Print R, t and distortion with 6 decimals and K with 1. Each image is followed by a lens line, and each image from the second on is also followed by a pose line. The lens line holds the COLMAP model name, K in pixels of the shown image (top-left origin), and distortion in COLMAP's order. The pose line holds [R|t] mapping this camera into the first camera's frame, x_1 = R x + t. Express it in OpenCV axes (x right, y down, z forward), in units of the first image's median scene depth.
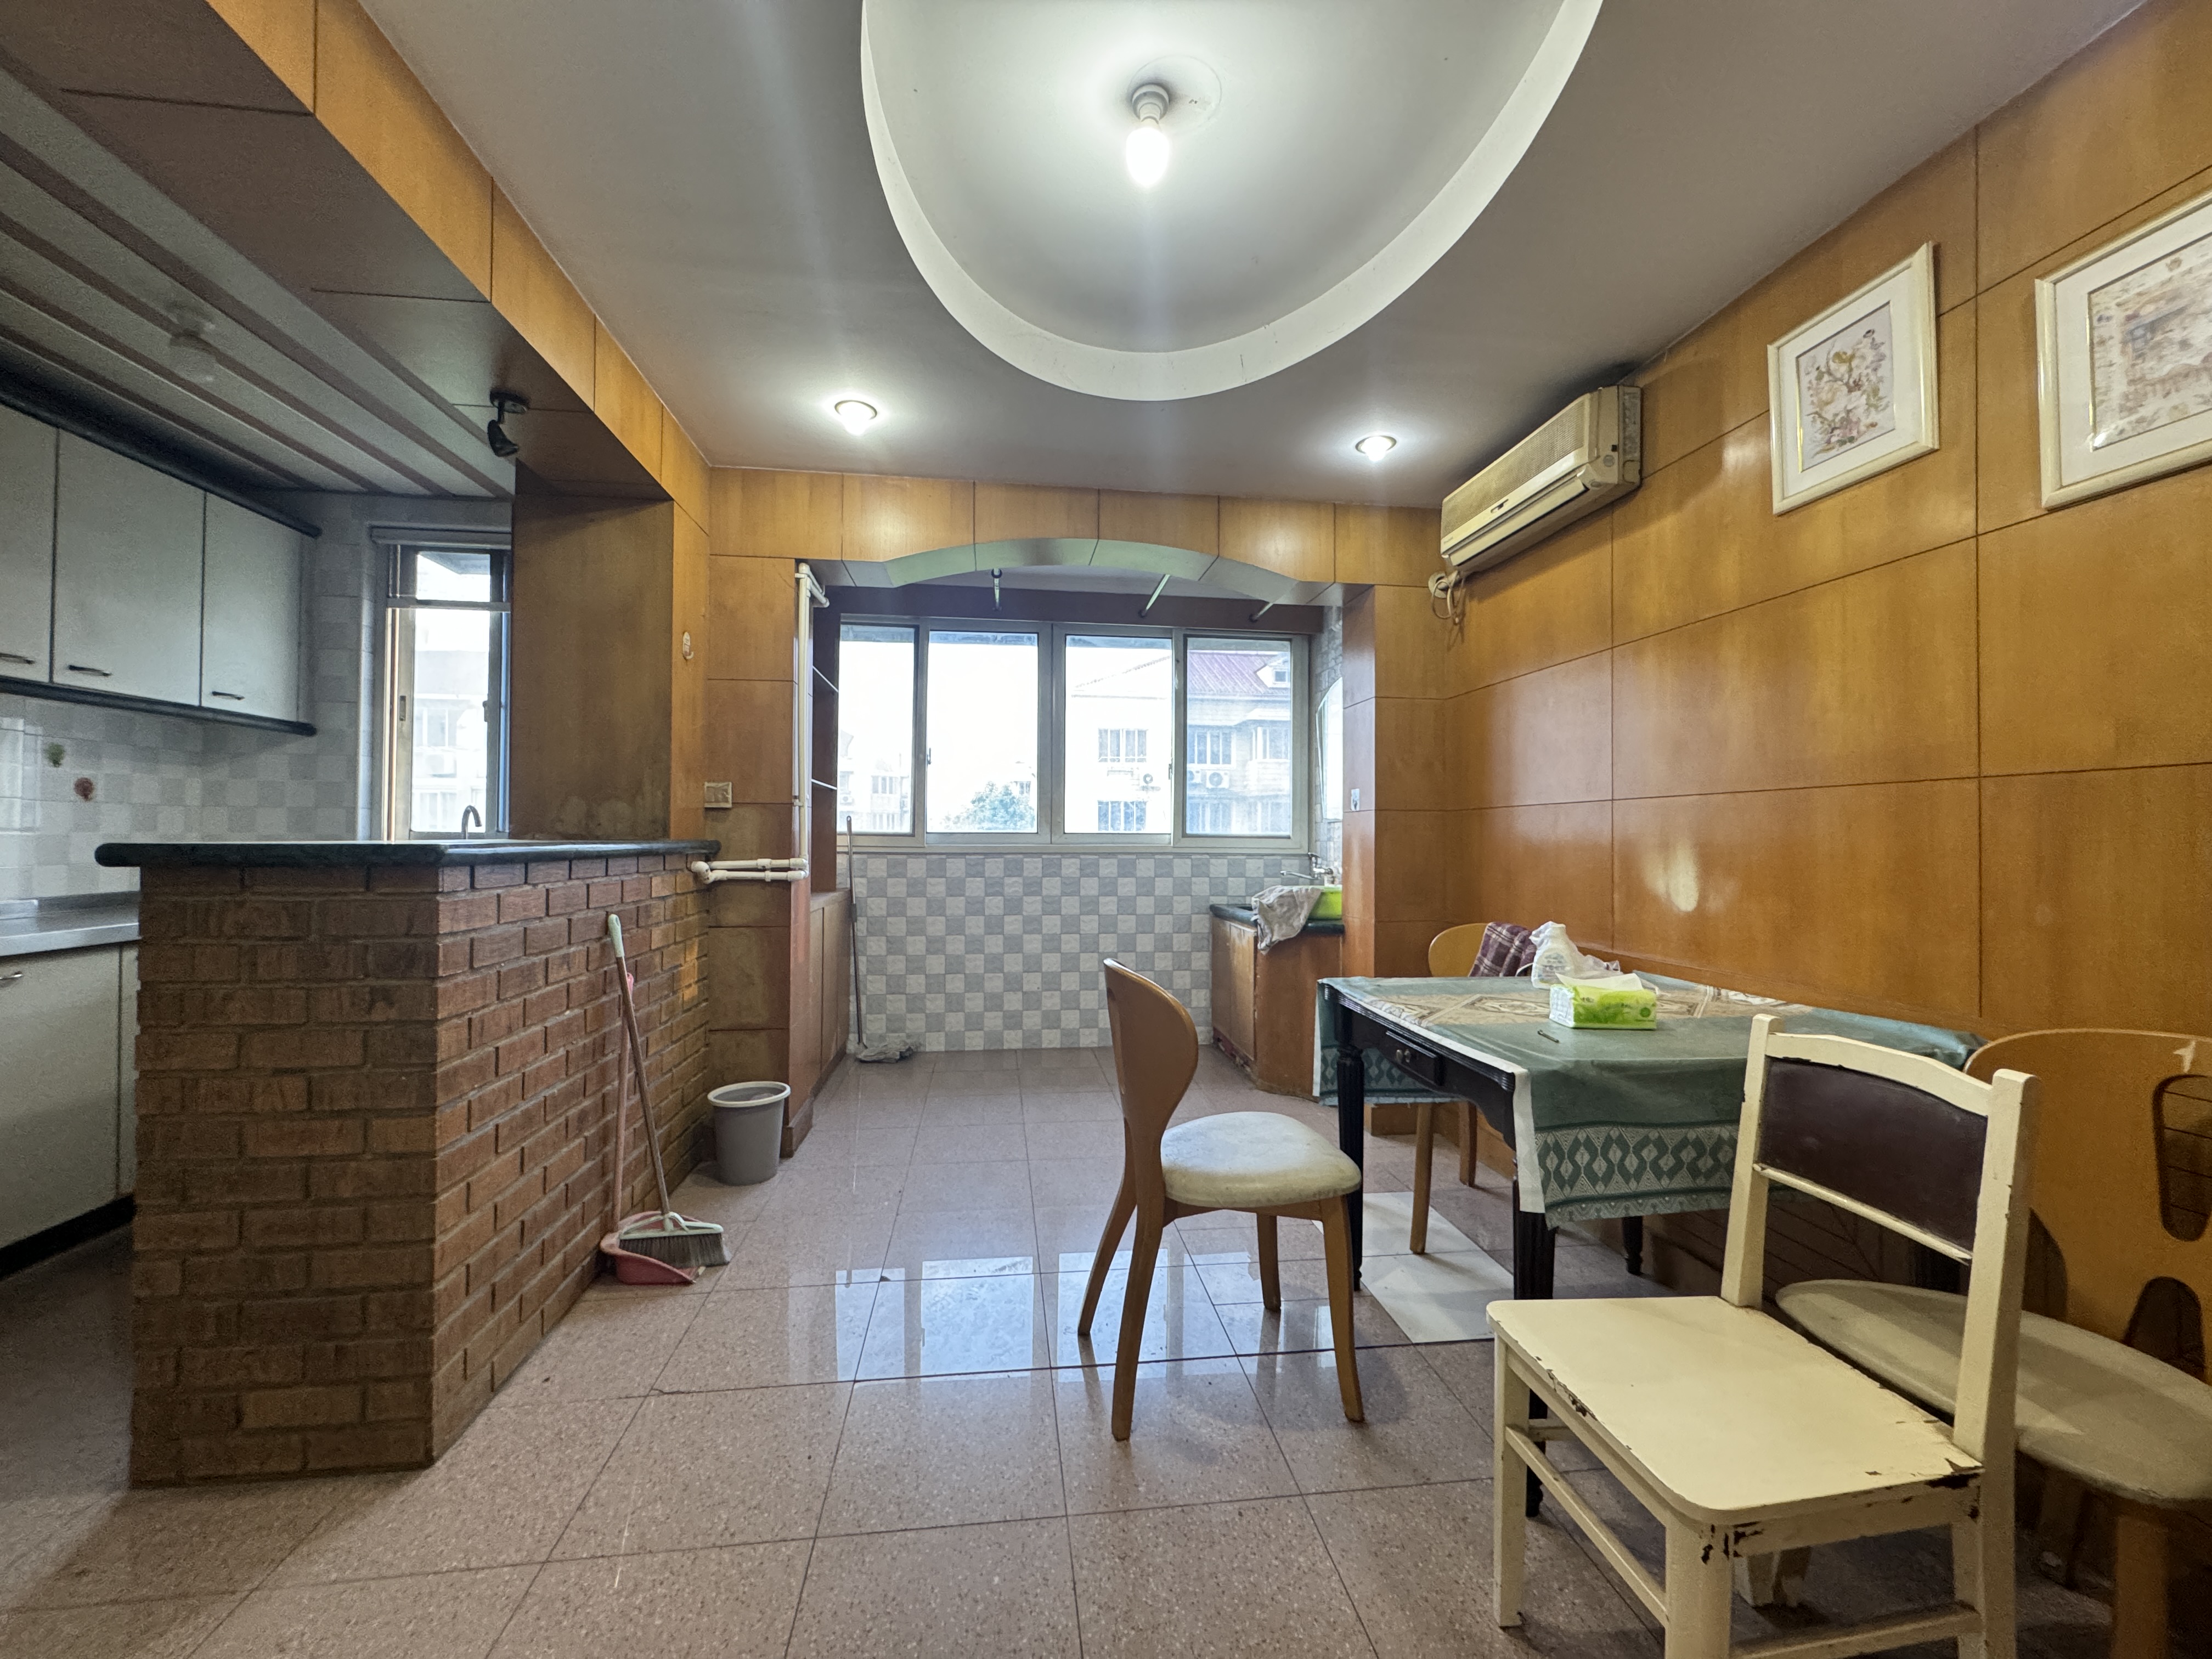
lens RADIAL K [[884.3, 0, 1108.9], [0, 884.3, 827.1], [0, 0, 1]] dist [-0.001709, -0.000709]
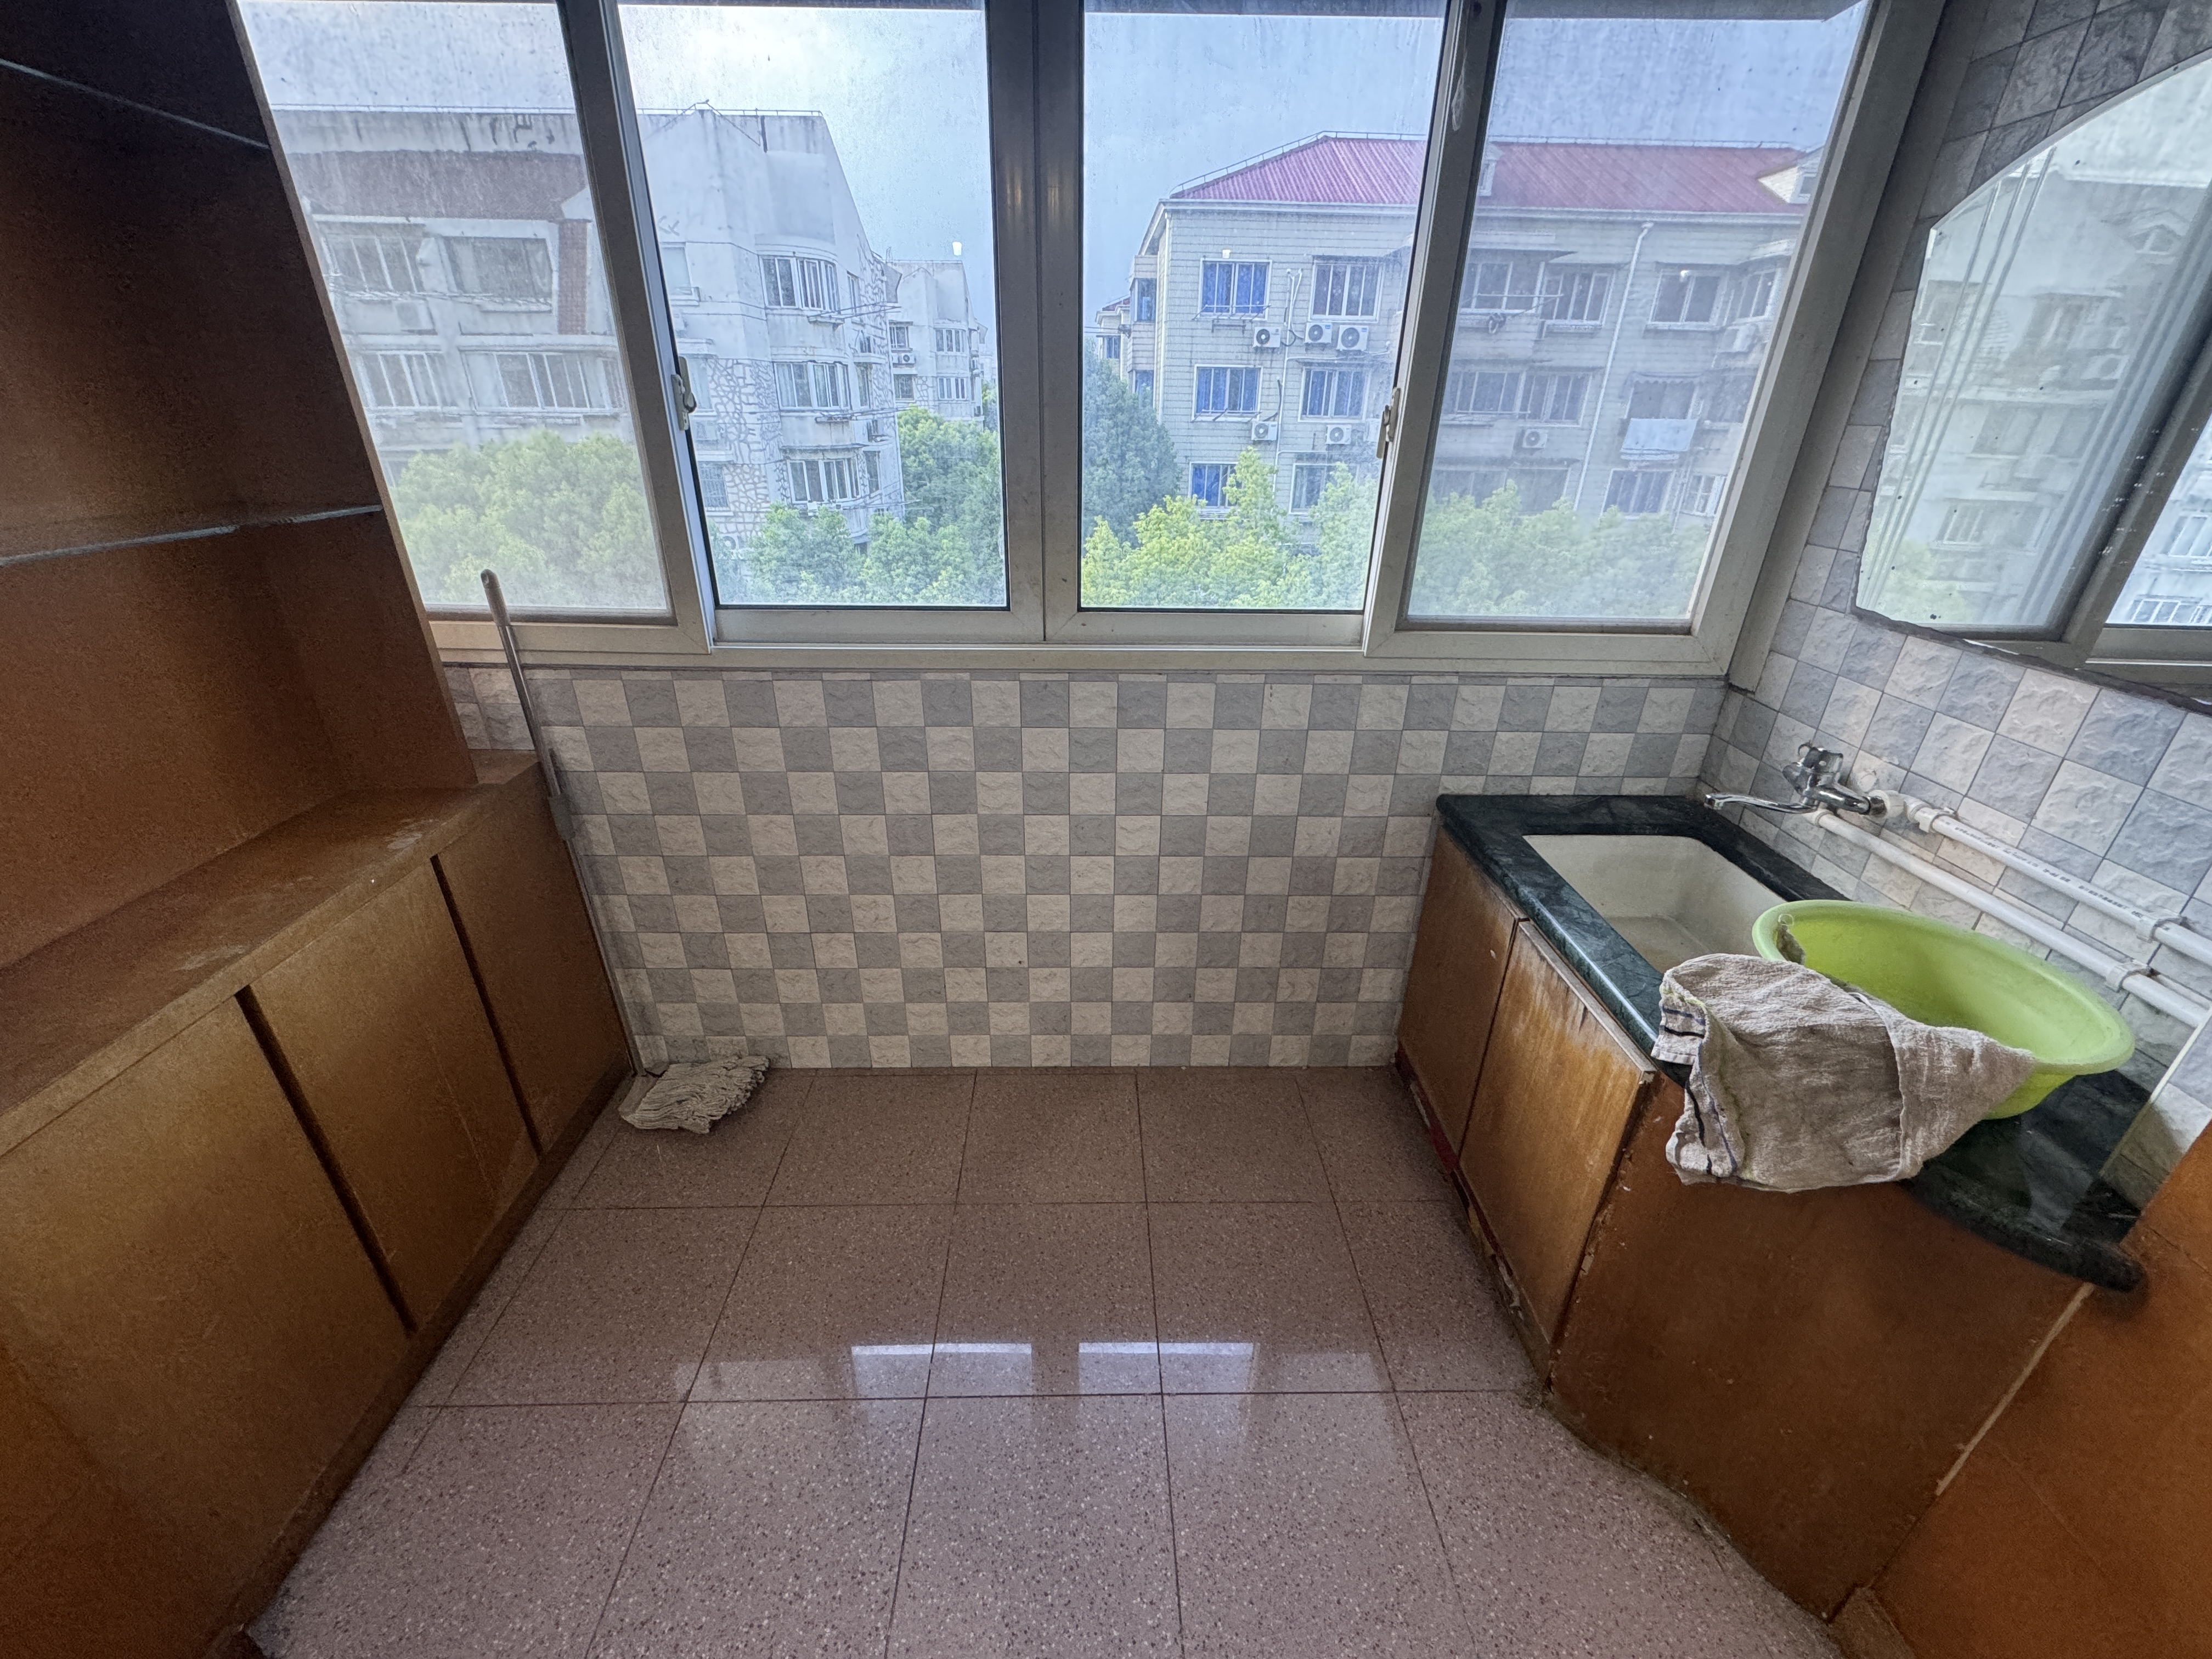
lens RADIAL K [[884.3, 0, 1102.8], [0, 884.3, 834.6], [0, 0, 1]] dist [-0.001709, -0.000709]
pose [[0.994122, 0.054958, -0.093276, 0.000358], [-0.007263, 0.893489, 0.449026, -0.078647], [0.108019, -0.445709, 0.888637, 0.634393]]
